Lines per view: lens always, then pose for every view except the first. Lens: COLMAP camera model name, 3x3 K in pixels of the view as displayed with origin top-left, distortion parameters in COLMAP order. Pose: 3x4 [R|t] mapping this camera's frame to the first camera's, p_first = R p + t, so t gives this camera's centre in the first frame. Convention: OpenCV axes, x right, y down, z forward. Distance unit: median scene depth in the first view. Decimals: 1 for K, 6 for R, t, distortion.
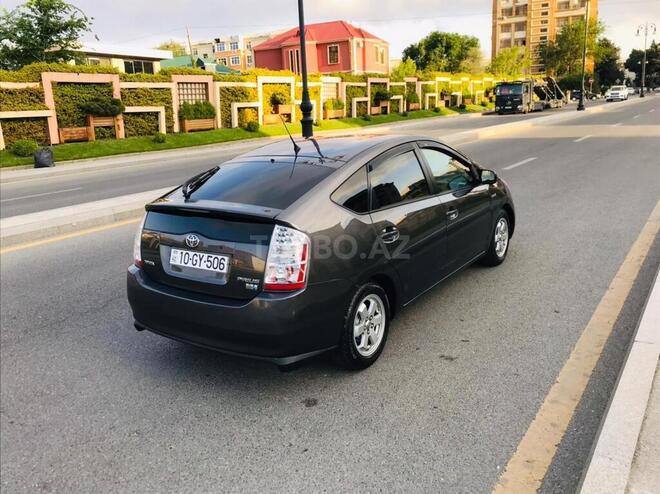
lens RADIAL K [[545.0, 0, 316.8], [0, 545.0, 247.1], [0, 0, 1]] dist [-0.015651, 0.039154]
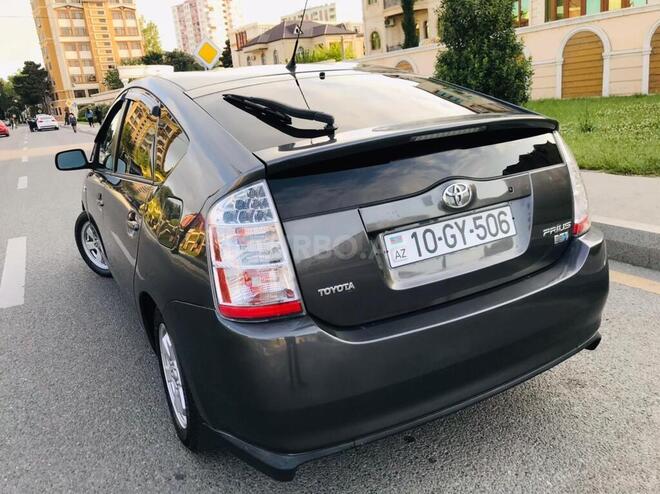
lens RADIAL K [[545.0, 0, 316.8], [0, 545.0, 247.1], [0, 0, 1]] dist [-0.015651, 0.039154]
pose [[0.460086, -0.227460, 0.858244, -0.083683], [0.284626, 0.953398, 0.100096, -0.006098], [-0.841016, 0.198226, 0.503386, 0.100413]]
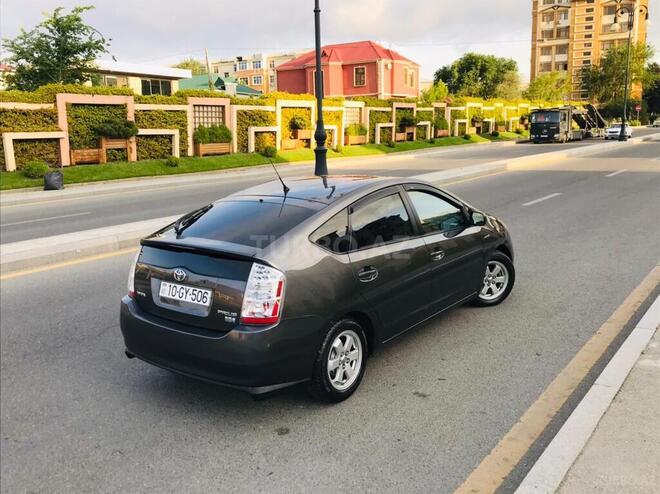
lens RADIAL K [[585.8, 0, 313.4], [0, 585.8, 247.5], [0, 0, 1]] dist [-0.002335, 0.010920]
pose [[0.998663, 0.027851, -0.043548, 0.009953], [-0.030130, 0.998162, -0.052585, -0.001512], [0.042003, 0.053826, 0.997667, -0.017561]]
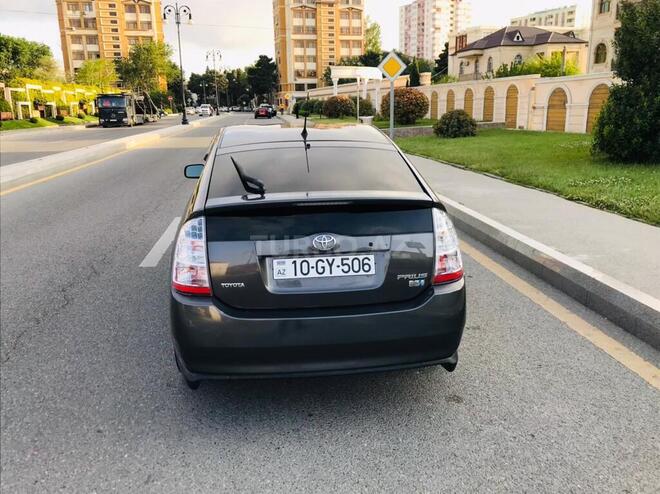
lens RADIAL K [[551.6, 0, 316.0], [0, 551.6, 245.5], [0, 0, 1]] dist [0.010265, -0.001025]
pose [[0.752018, -0.119255, 0.648265, -0.087114], [0.140099, 0.989944, 0.019589, -0.002809], [-0.644082, 0.076090, 0.761163, 0.046624]]
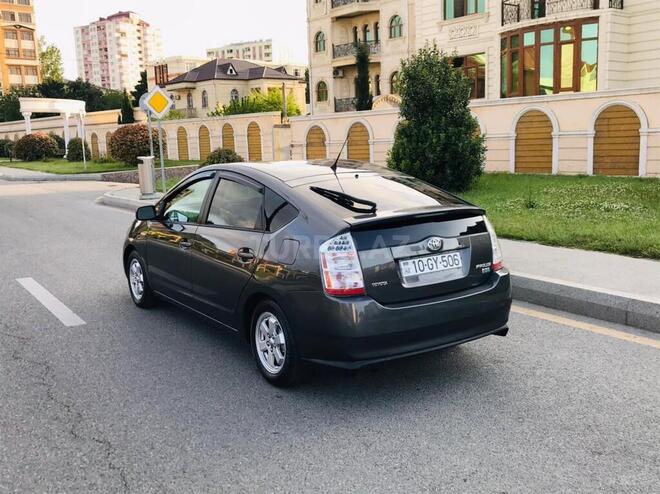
lens RADIAL K [[666.1, 0, 310.6], [0, 666.1, 248.7], [0, 0, 1]] dist [0.039410, -0.099208]
pose [[0.366964, -0.107065, 0.924053, -0.170996], [0.238890, 0.970887, 0.017623, -0.009436], [-0.899038, 0.214280, 0.381857, 0.084664]]
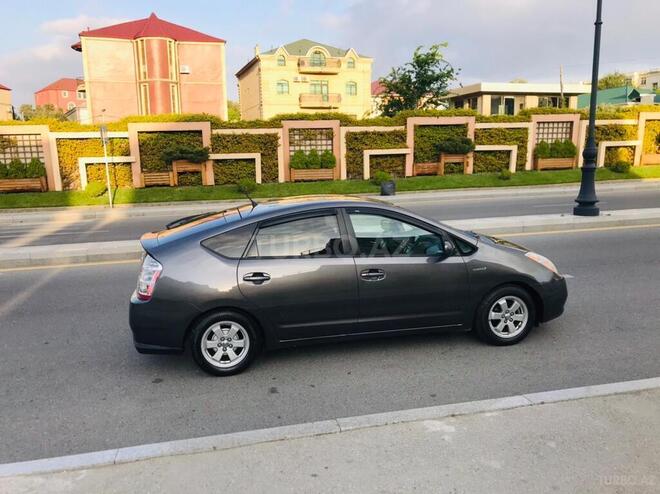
lens RADIAL K [[523.8, 0, 313.2], [0, 523.8, 245.4], [0, 0, 1]] dist [-0.008201, -0.003380]
pose [[0.731189, 0.136712, -0.668336, 0.131418], [-0.172035, 0.985001, 0.013273, -0.017580], [0.660126, 0.105272, 0.743741, 0.023089]]
